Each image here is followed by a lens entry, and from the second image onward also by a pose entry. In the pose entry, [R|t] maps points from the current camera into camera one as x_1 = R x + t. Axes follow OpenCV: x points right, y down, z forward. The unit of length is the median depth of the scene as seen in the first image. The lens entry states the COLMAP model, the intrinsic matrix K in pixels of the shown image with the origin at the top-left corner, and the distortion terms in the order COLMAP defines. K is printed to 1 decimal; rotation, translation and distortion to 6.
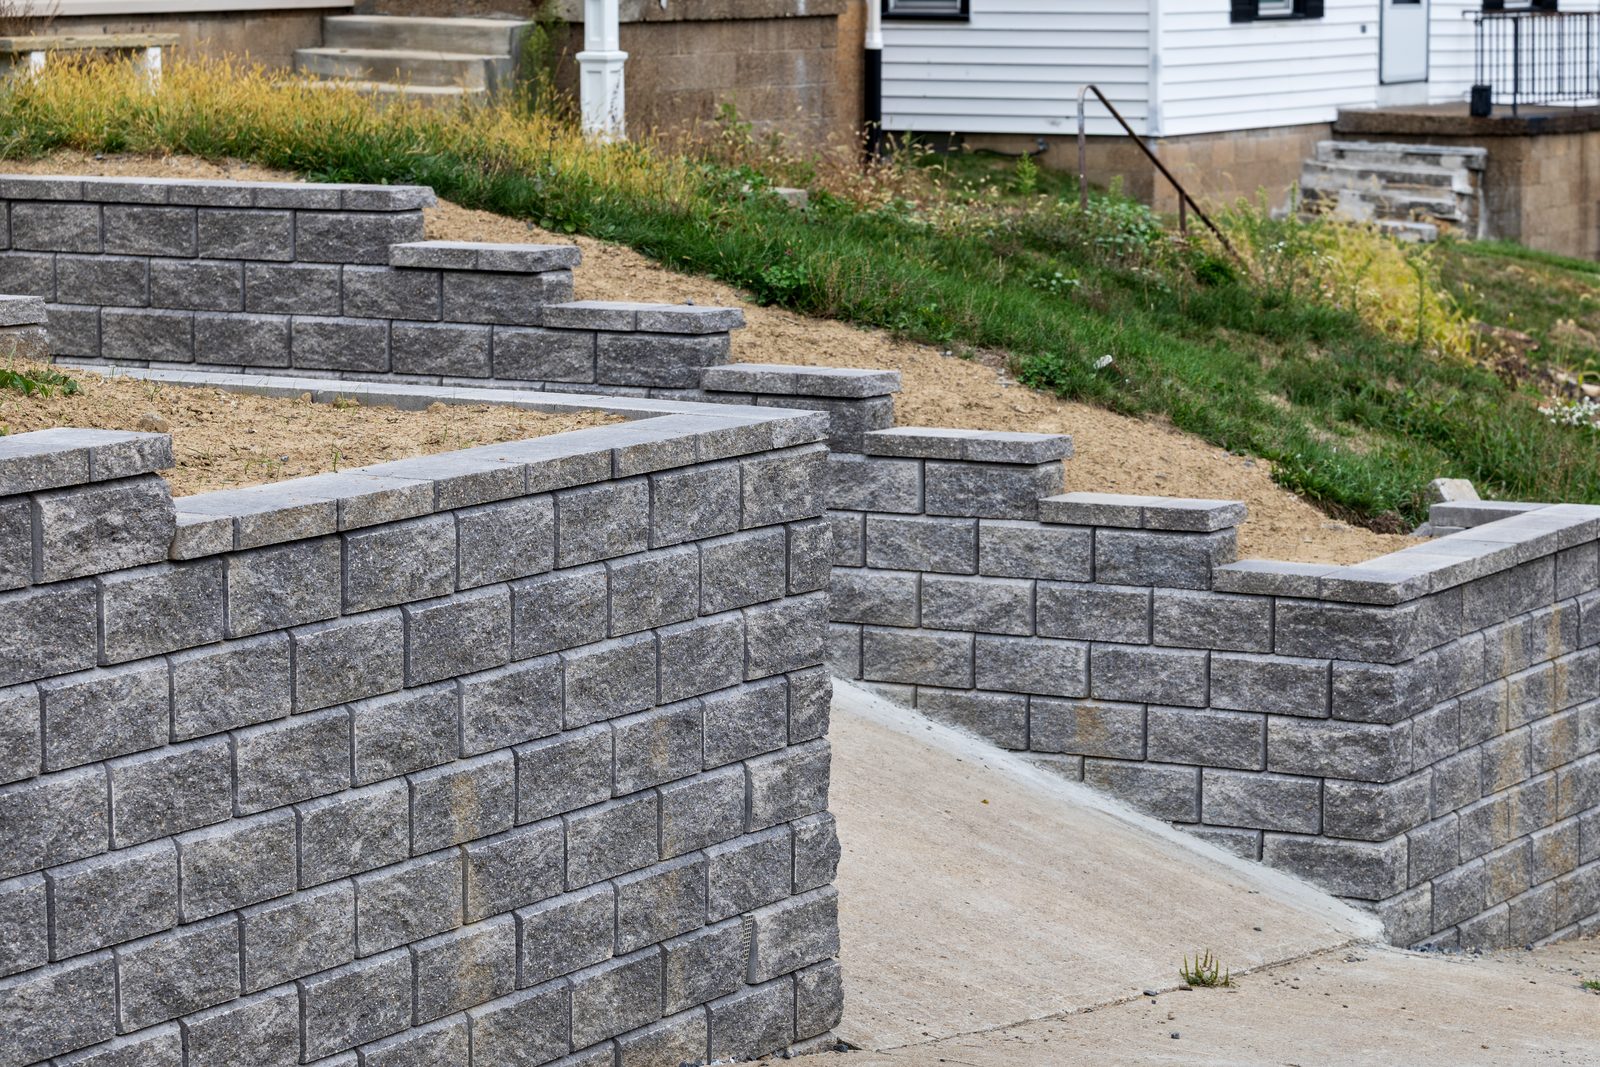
lens RADIAL K [[5107.0, 0, 800.0], [0, 5107.0, 533.5], [0, 0, 1]] dist [-0.016147, -2.340178]
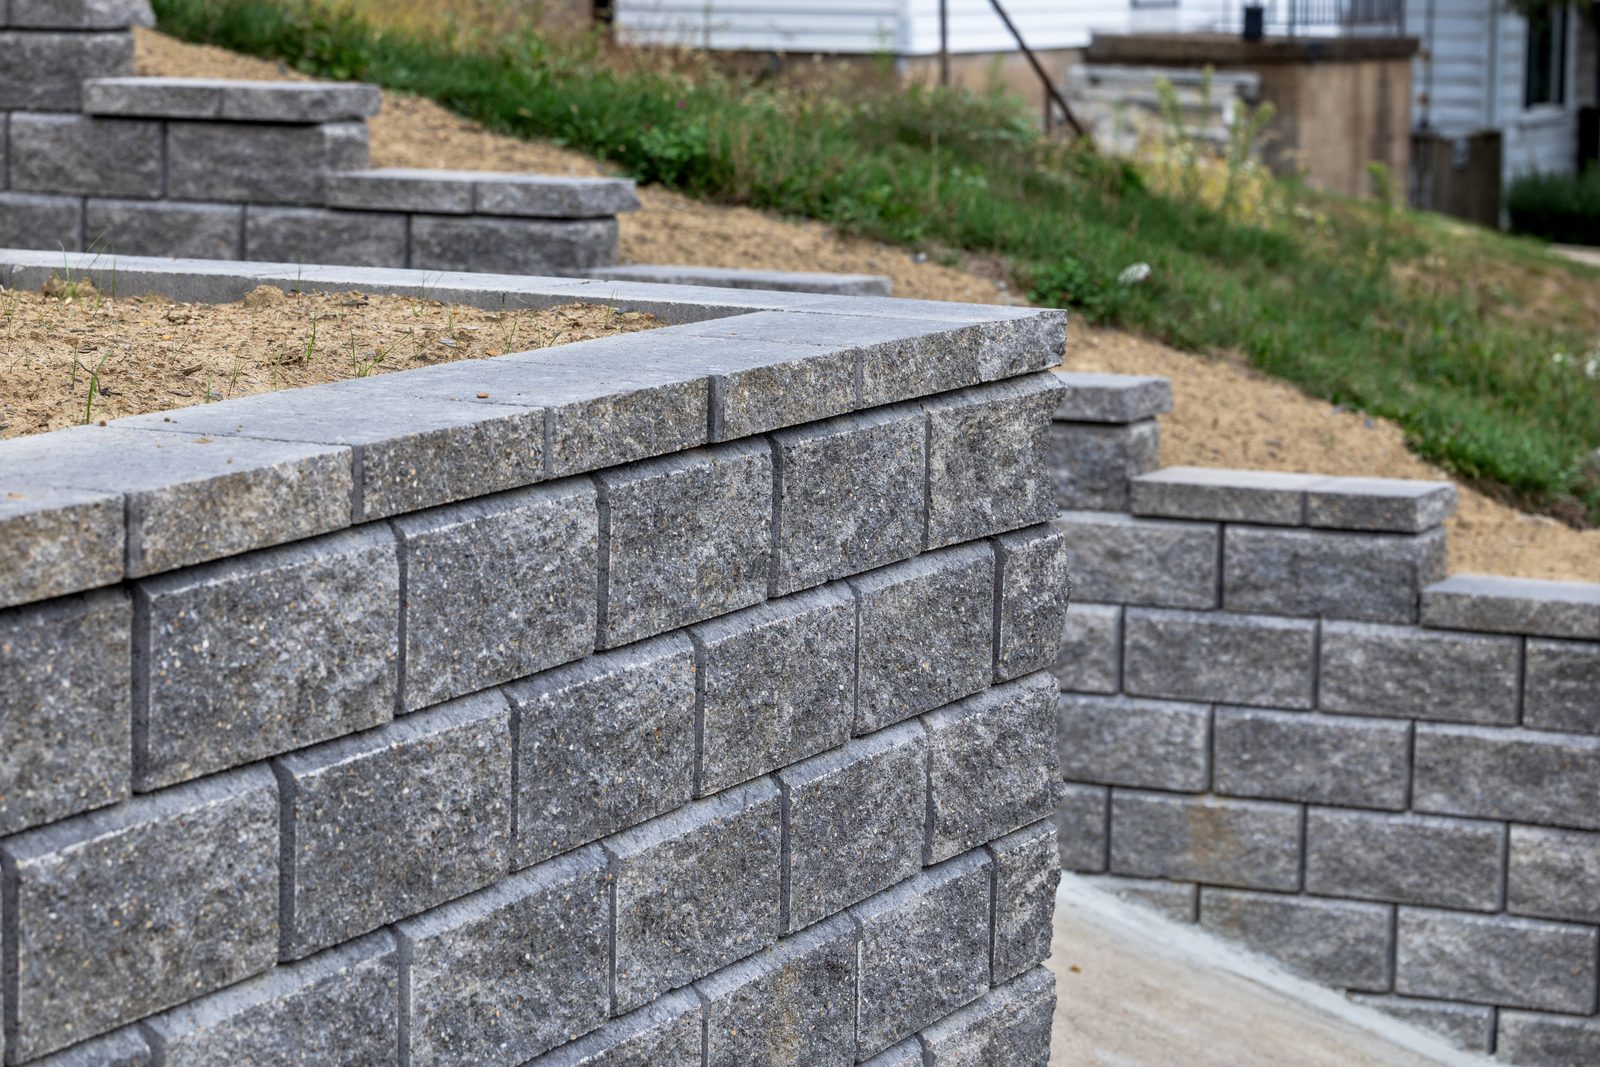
lens RADIAL K [[4650.2, 0, 800.0], [0, 4650.2, 533.5], [0, 0, 1]] dist [-0.069551, 0.509252]
pose [[0.995499, 0.003269, 0.094718, -0.049415], [-0.004101, 0.999955, 0.008594, -0.004717], [-0.094686, -0.008944, 0.995467, 0.438170]]
